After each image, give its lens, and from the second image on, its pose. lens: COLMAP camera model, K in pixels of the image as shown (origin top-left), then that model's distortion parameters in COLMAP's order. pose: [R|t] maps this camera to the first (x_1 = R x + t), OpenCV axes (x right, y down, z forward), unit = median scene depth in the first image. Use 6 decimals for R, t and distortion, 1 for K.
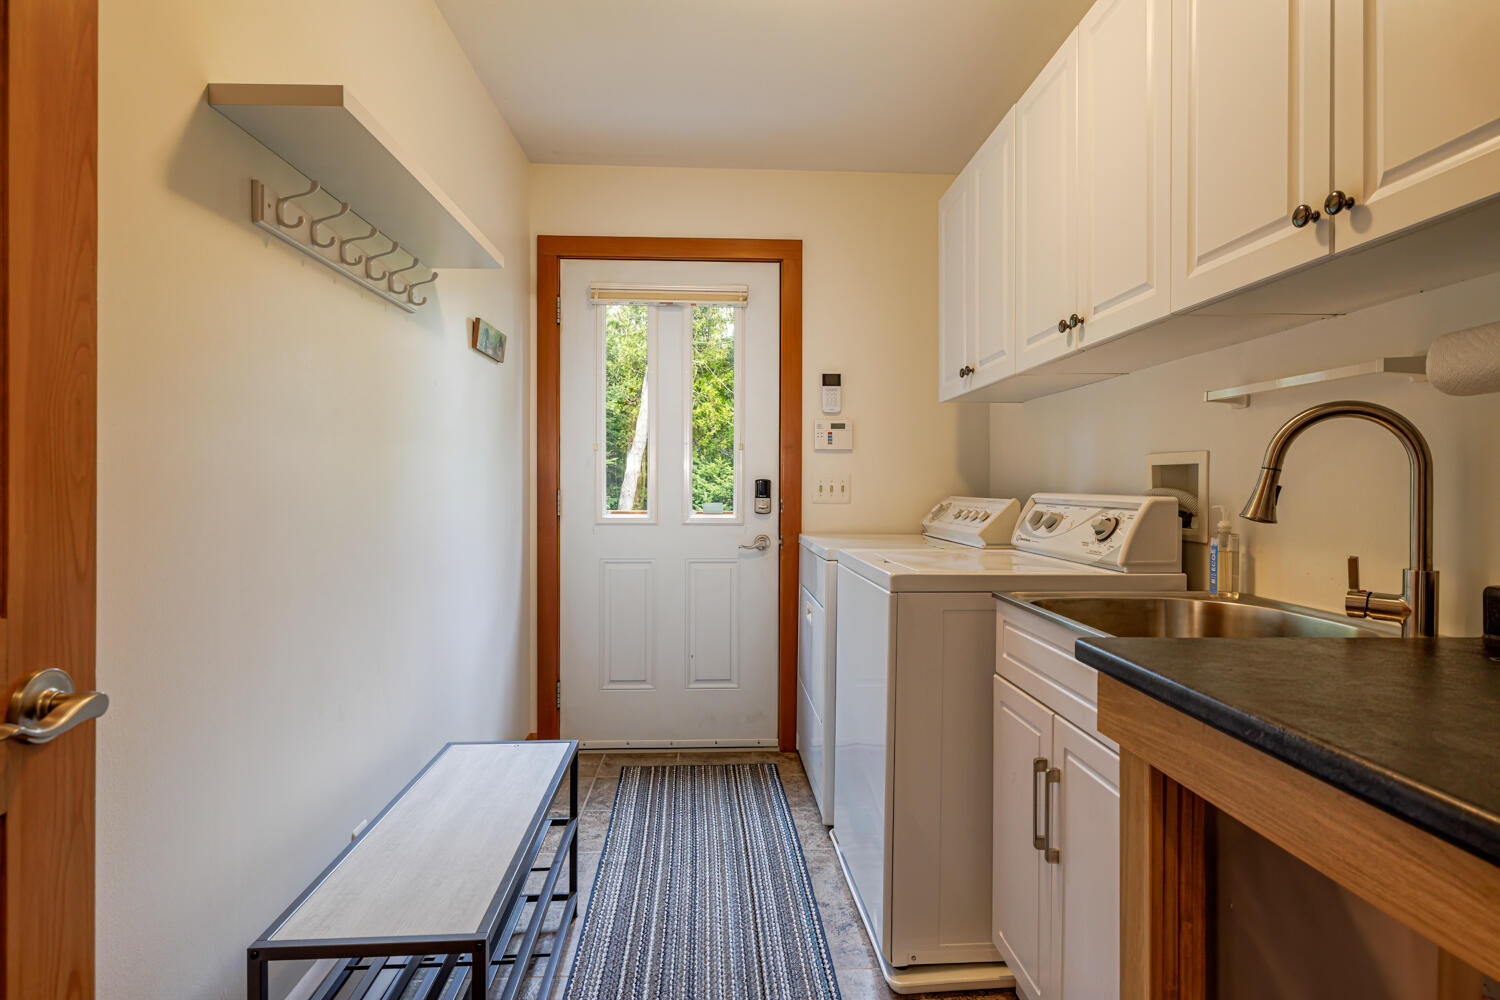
lens RADIAL K [[820.2, 0, 750.9], [0, 820.2, 494.8], [0, 0, 1]] dist [-0.000901, -0.000217]
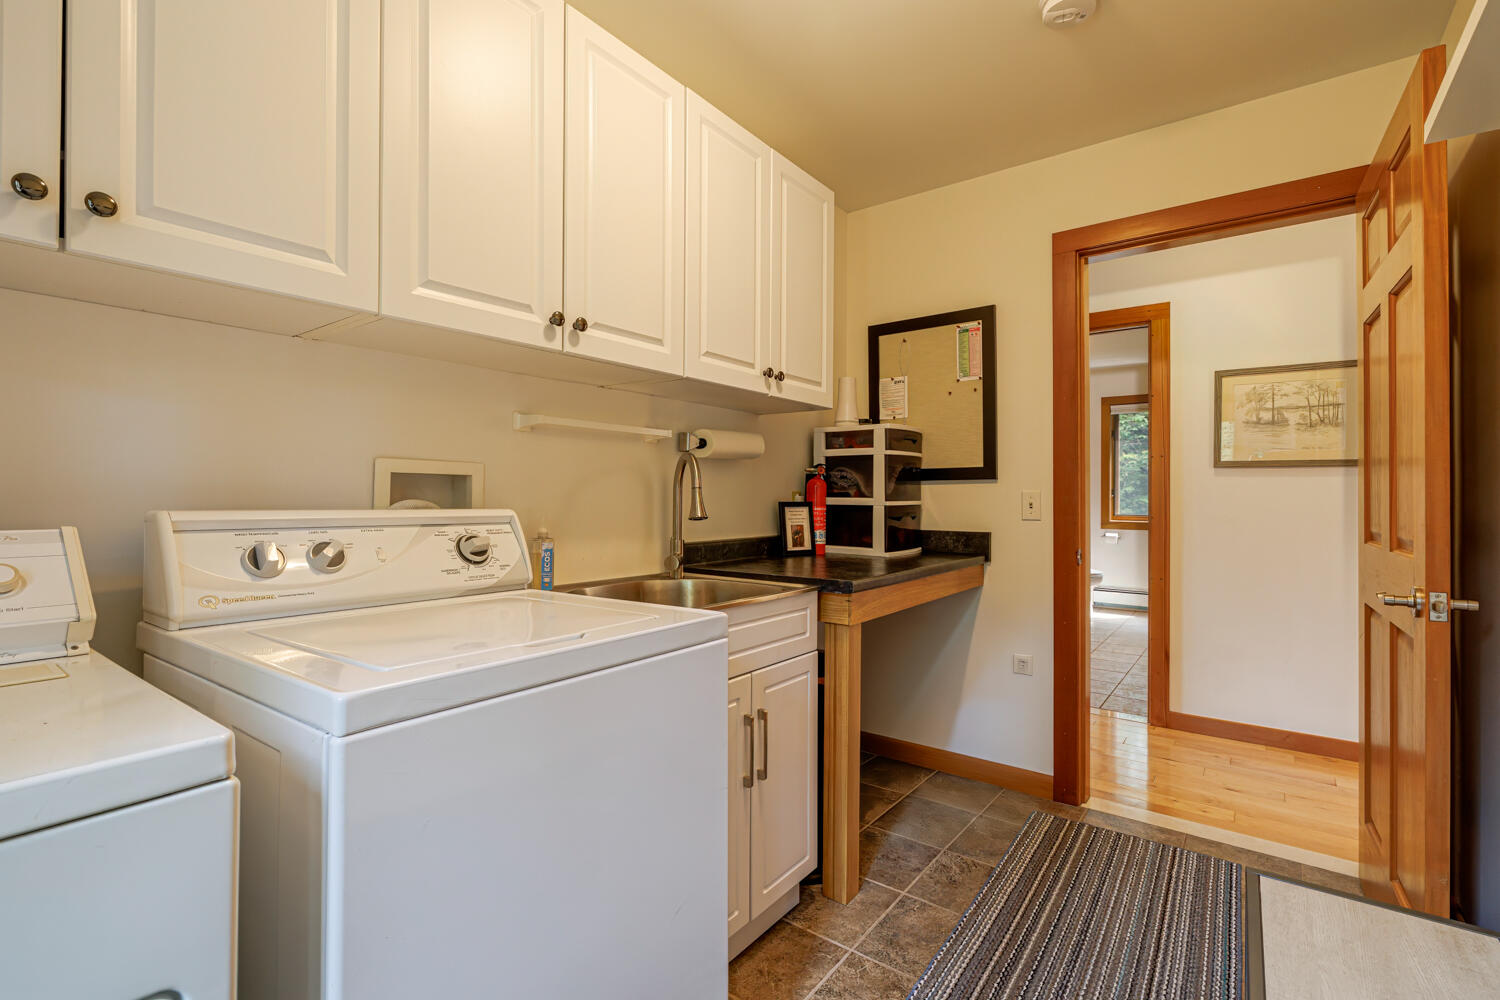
lens RADIAL K [[682.2, 0, 751.6], [0, 682.2, 496.3], [0, 0, 1]] dist [-0.000862, -0.000081]
pose [[-0.769501, 0.002356, 0.638641, -0.361587], [0.005080, 0.999984, 0.002433, -0.018198], [-0.638625, 0.005117, -0.769501, 2.033403]]
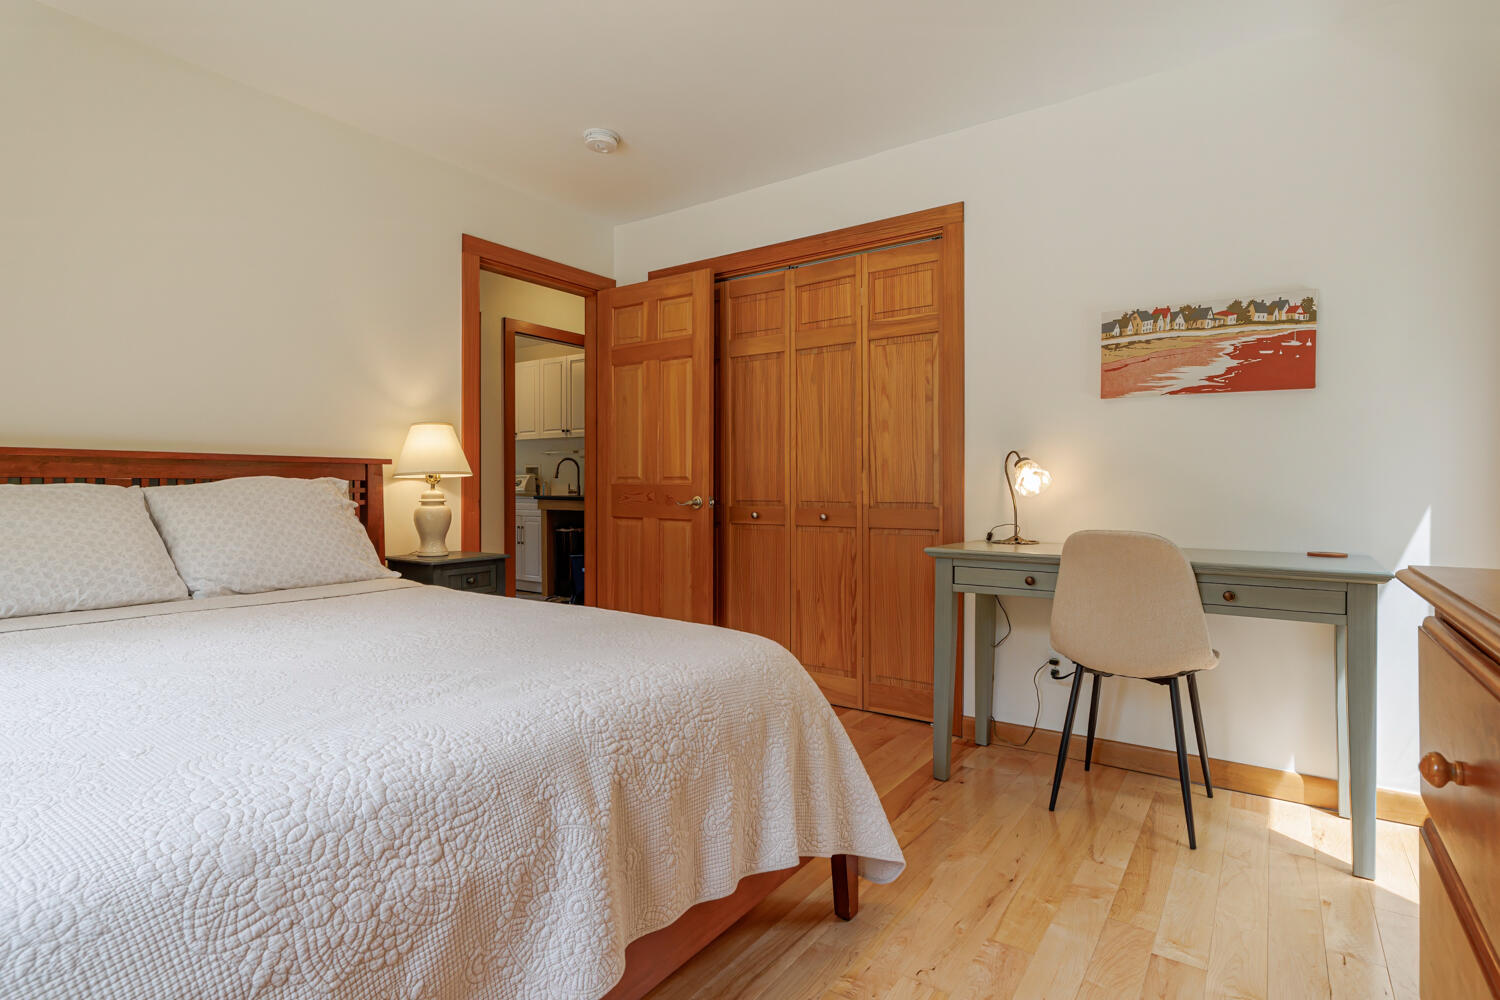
lens RADIAL K [[752.8, 0, 750.1], [0, 752.8, 494.4], [0, 0, 1]] dist [0.000147, 0.000001]
pose [[0.623516, -0.008430, 0.781765, -2.666567], [0.006610, 0.999963, 0.005511, 0.126866], [-0.781783, 0.001731, 0.623549, -3.369344]]
